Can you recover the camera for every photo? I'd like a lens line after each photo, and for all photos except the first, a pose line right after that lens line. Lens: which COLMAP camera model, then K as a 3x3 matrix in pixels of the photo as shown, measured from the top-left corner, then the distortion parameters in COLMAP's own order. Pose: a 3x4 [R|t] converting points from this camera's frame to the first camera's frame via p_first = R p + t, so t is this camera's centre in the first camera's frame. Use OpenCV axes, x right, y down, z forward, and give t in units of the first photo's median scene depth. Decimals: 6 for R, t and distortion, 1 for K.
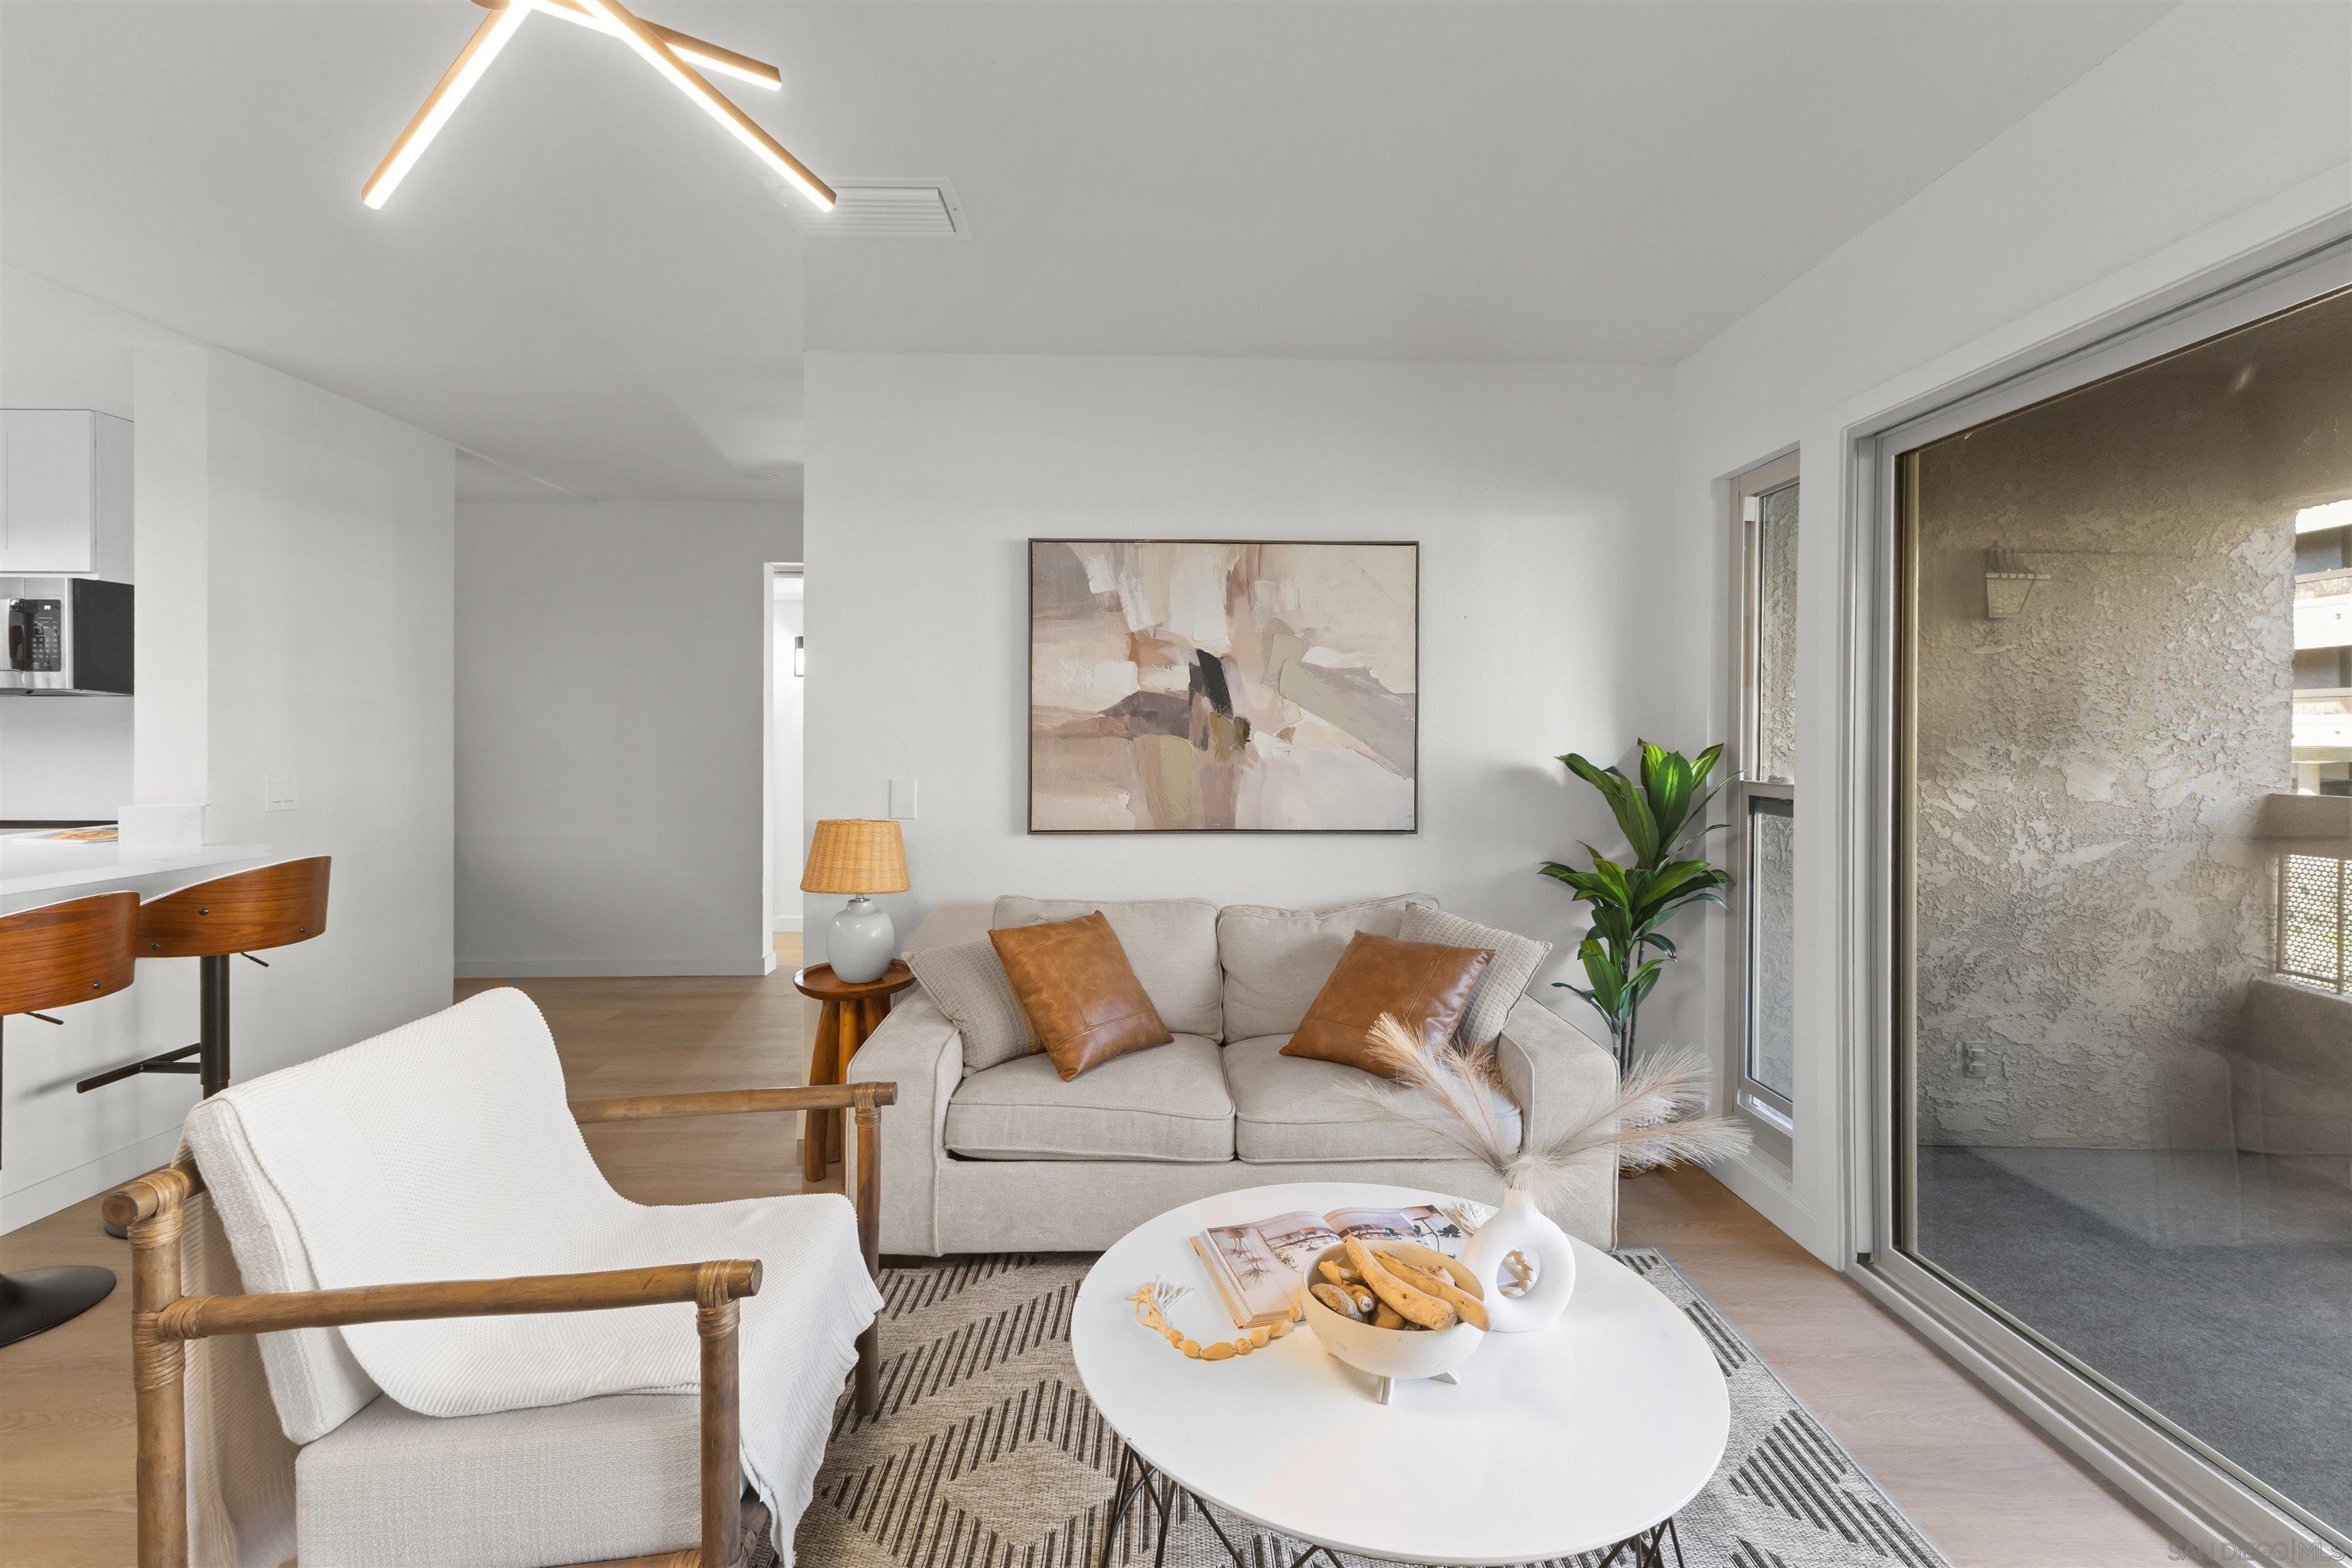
lens RADIAL K [[1051.4, 0, 1205.9], [0, 1051.4, 732.0], [0, 0, 1]] dist [0.003930, 0.000152]
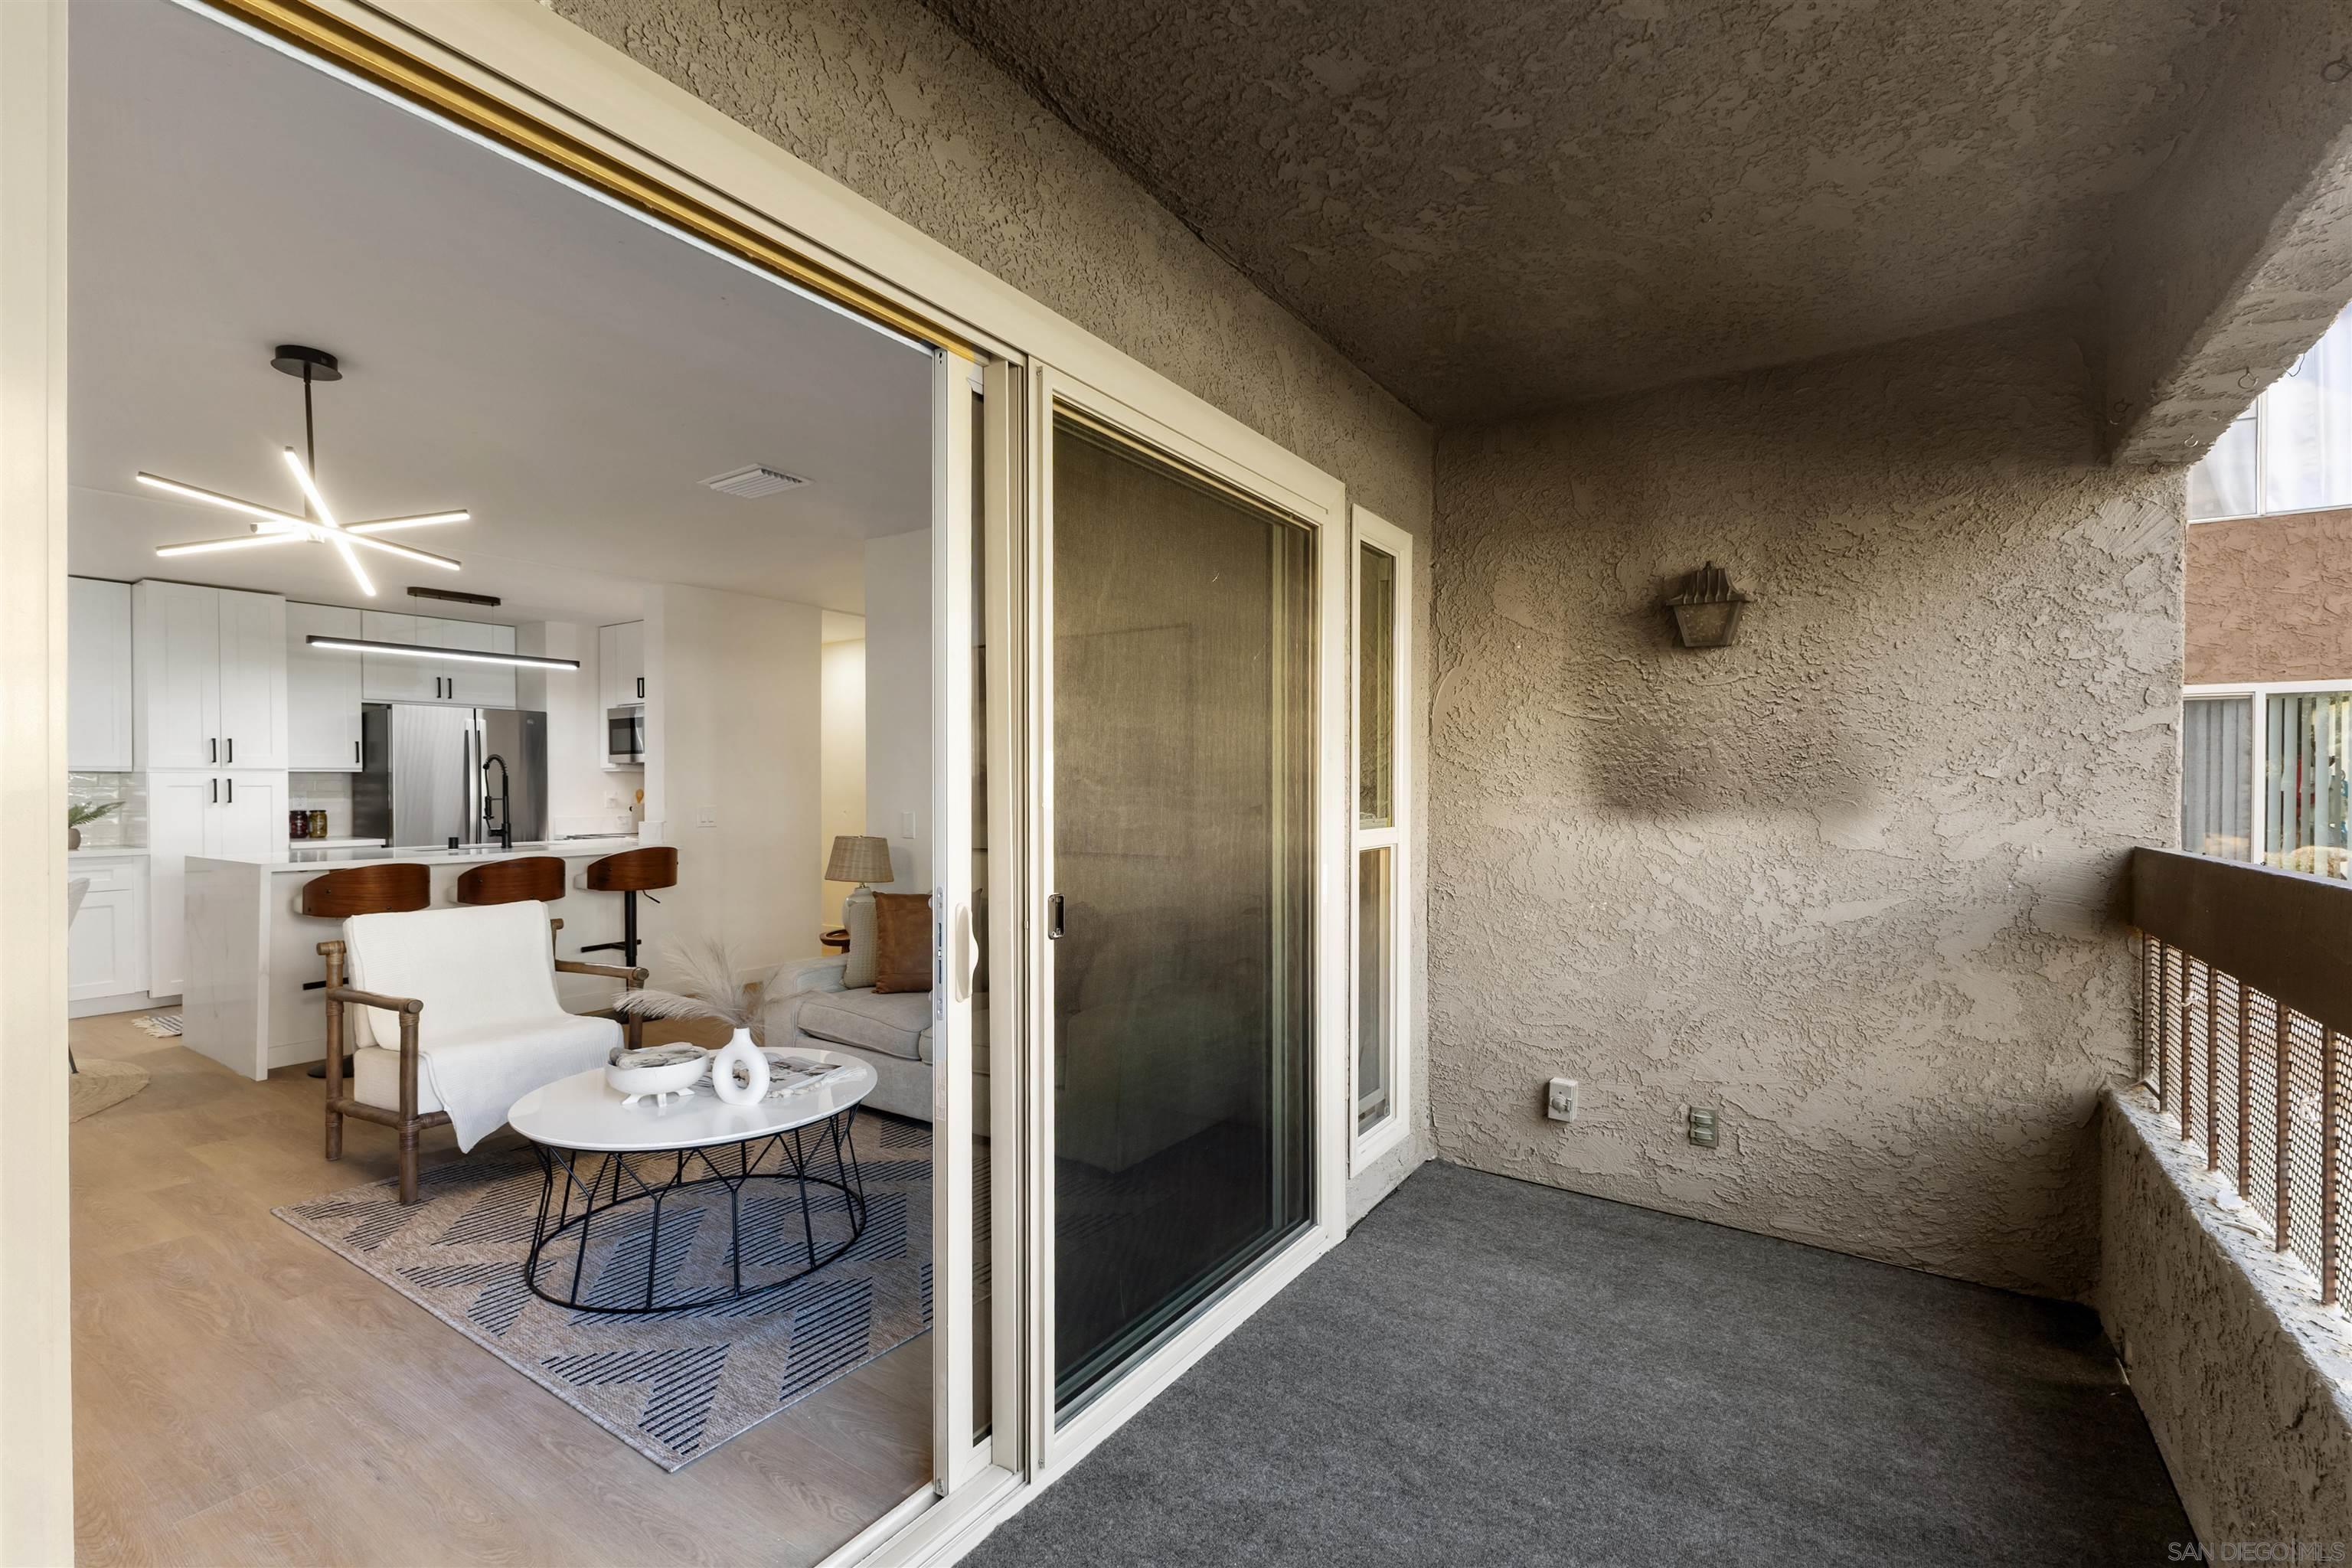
lens RADIAL K [[1051.4, 0, 1179.3], [0, 1051.4, 784.2], [0, 0, 1]] dist [0.003930, 0.000152]
pose [[0.813052, -0.005795, -0.582163, 0.892330], [0.007317, 0.999973, 0.000266, 0.008597], [0.582146, -0.004476, 0.813072, -0.012130]]
